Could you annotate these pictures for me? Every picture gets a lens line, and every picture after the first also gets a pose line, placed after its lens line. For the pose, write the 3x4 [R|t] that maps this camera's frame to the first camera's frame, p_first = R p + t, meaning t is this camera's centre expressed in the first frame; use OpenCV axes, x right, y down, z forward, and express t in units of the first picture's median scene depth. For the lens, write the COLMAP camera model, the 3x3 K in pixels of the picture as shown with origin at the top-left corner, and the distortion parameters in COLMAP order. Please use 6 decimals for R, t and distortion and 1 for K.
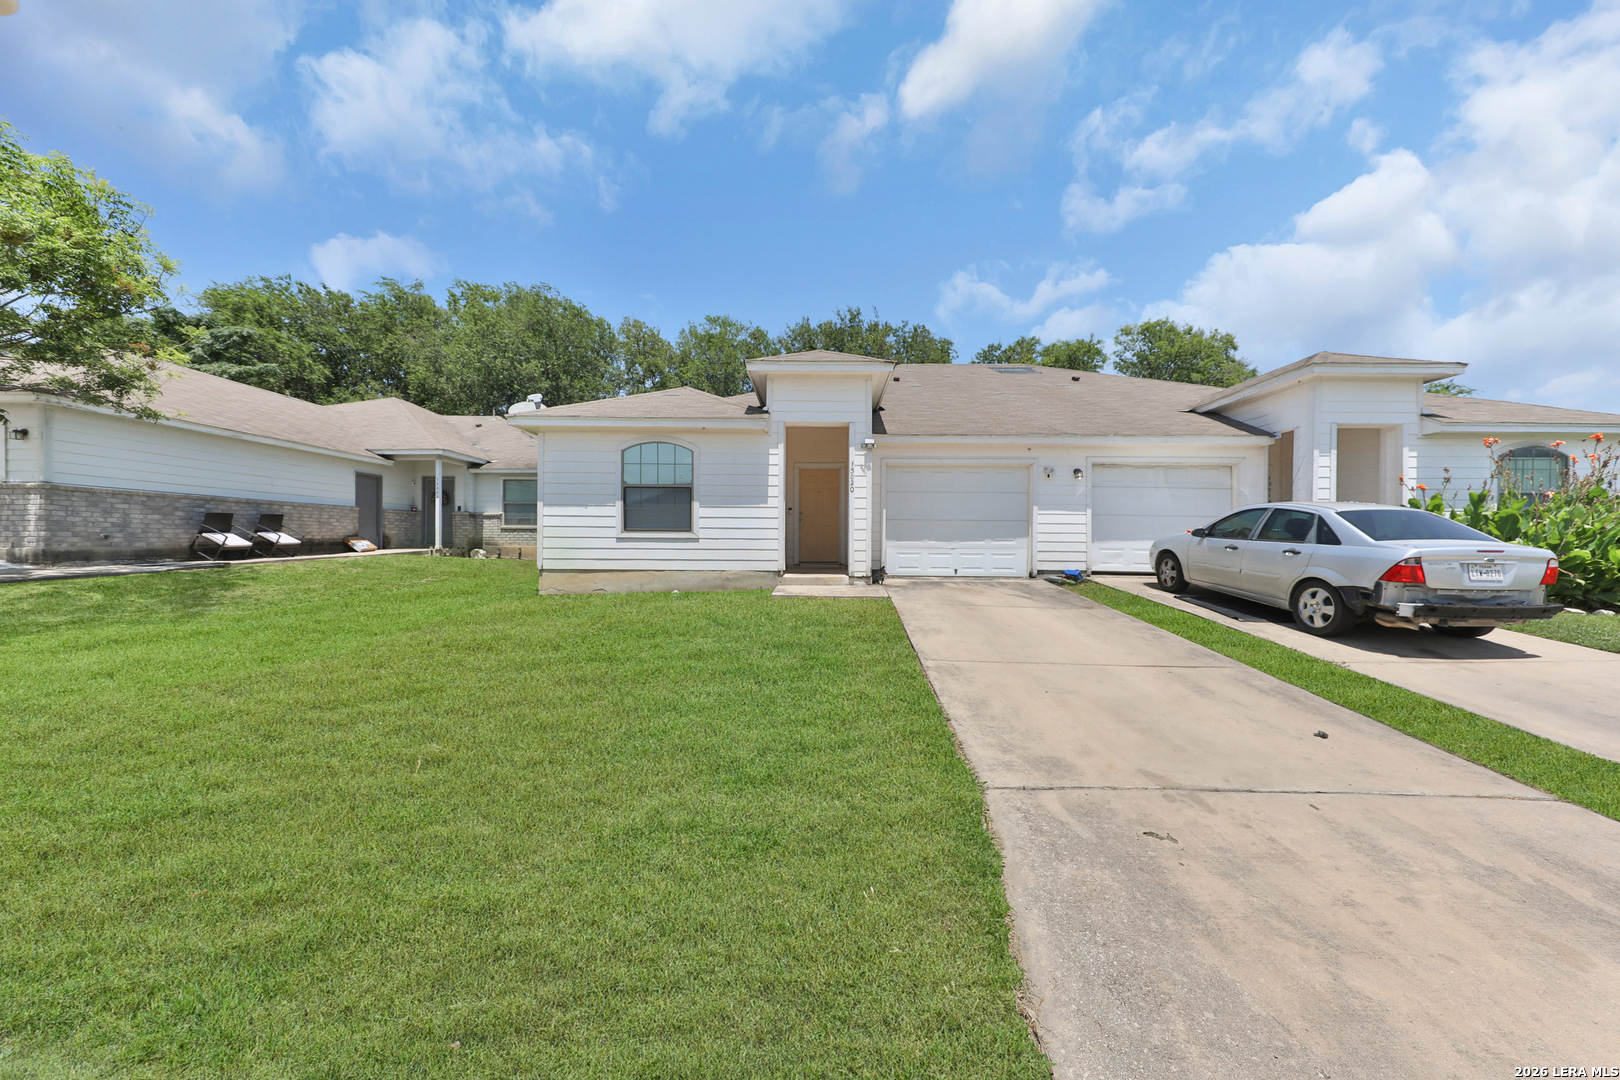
lens RADIAL K [[557.6, 0, 816.8], [0, 557.6, 554.7], [0, 0, 1]] dist [0.002100, -0.000183]
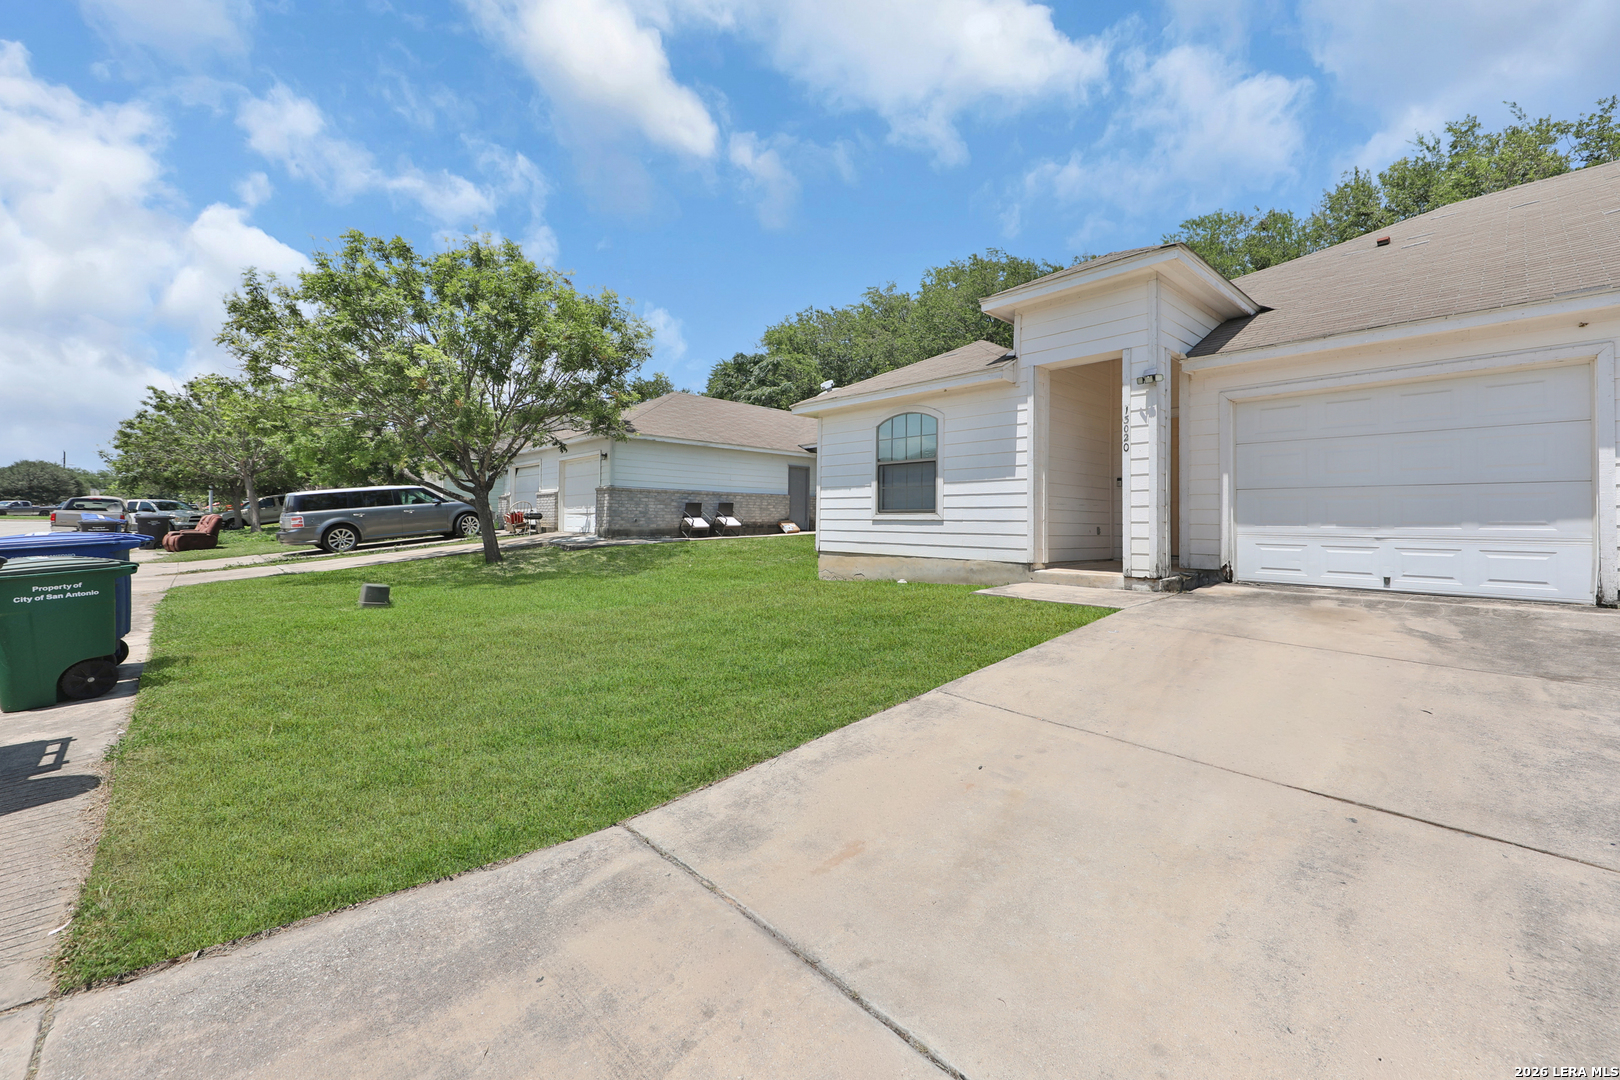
lens RADIAL K [[660.6, 0, 808.5], [0, 660.6, 508.2], [0, 0, 1]] dist [0.020242, -0.000175]
pose [[0.670922, -0.015982, -0.741356, 0.367533], [-0.022732, 0.998855, -0.042106, -0.000818], [0.741180, 0.045102, 0.669790, 0.163410]]
